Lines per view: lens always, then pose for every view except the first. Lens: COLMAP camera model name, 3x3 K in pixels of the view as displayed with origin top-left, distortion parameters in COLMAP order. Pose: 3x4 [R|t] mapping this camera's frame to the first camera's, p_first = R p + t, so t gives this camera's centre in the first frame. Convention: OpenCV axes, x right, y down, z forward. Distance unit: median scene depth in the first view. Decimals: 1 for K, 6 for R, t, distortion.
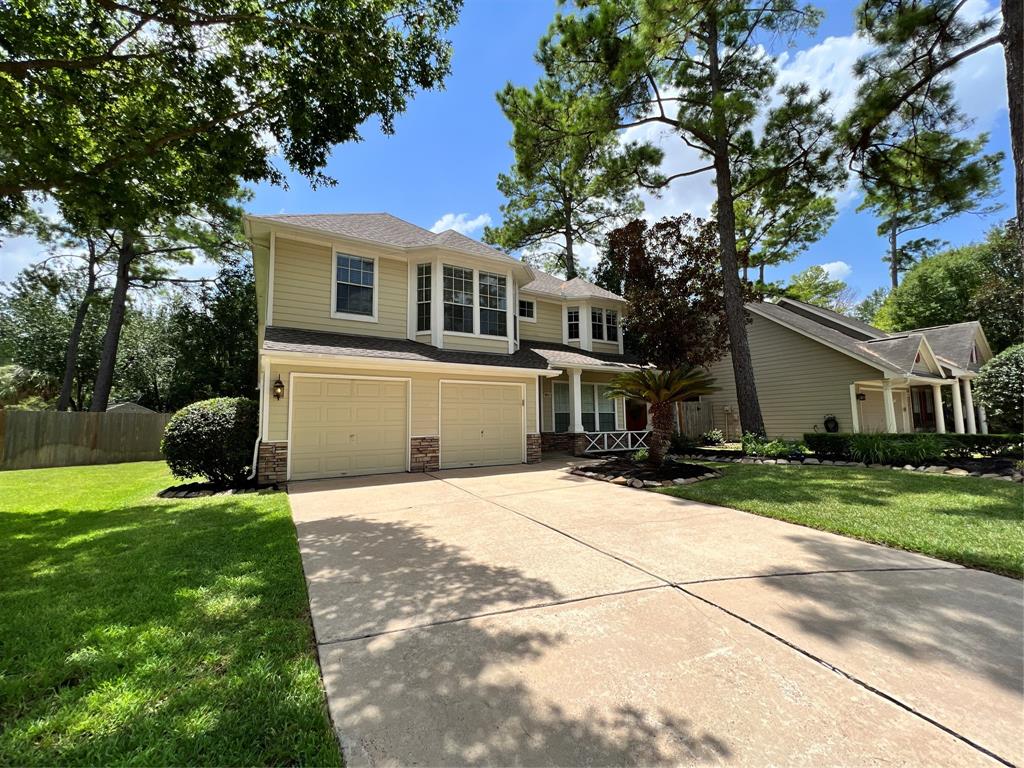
lens RADIAL K [[406.9, 0, 514.7], [0, 406.9, 384.3], [0, 0, 1]] dist [0.002927, -0.000379]
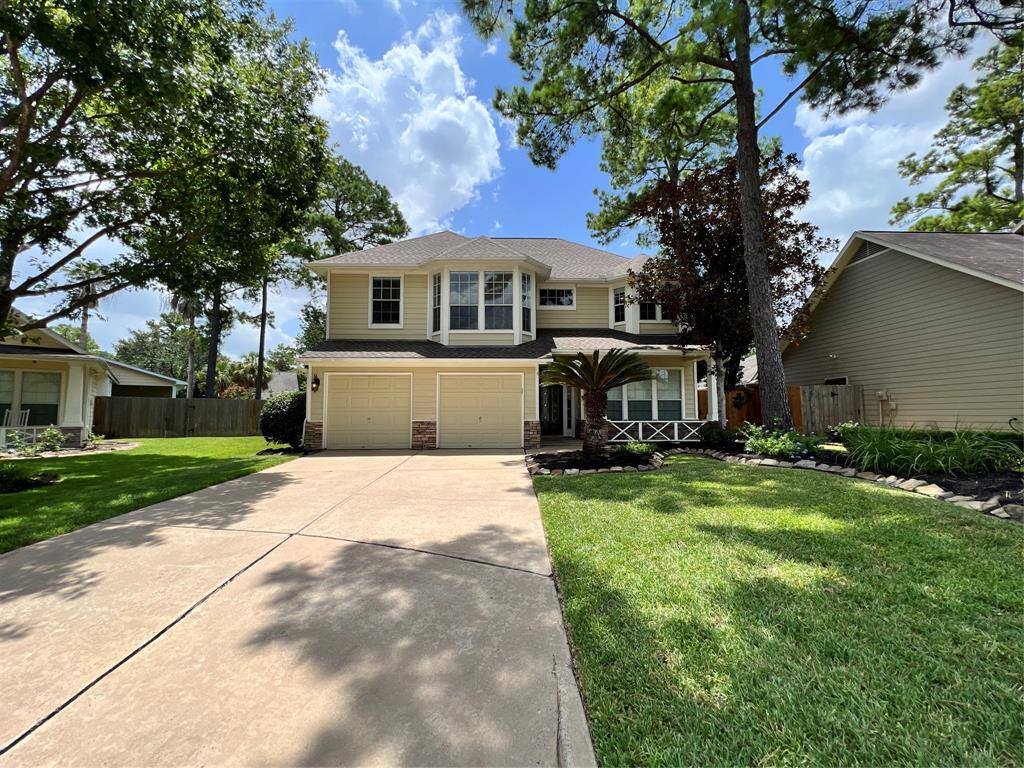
lens RADIAL K [[406.9, 0, 518.6], [0, 406.9, 382.7], [0, 0, 1]] dist [0.002927, -0.000379]
pose [[0.873440, -0.024109, -0.486334, 0.600809], [0.036971, 0.999174, 0.016867, 0.006762], [0.485526, -0.032712, 0.873610, 0.086939]]
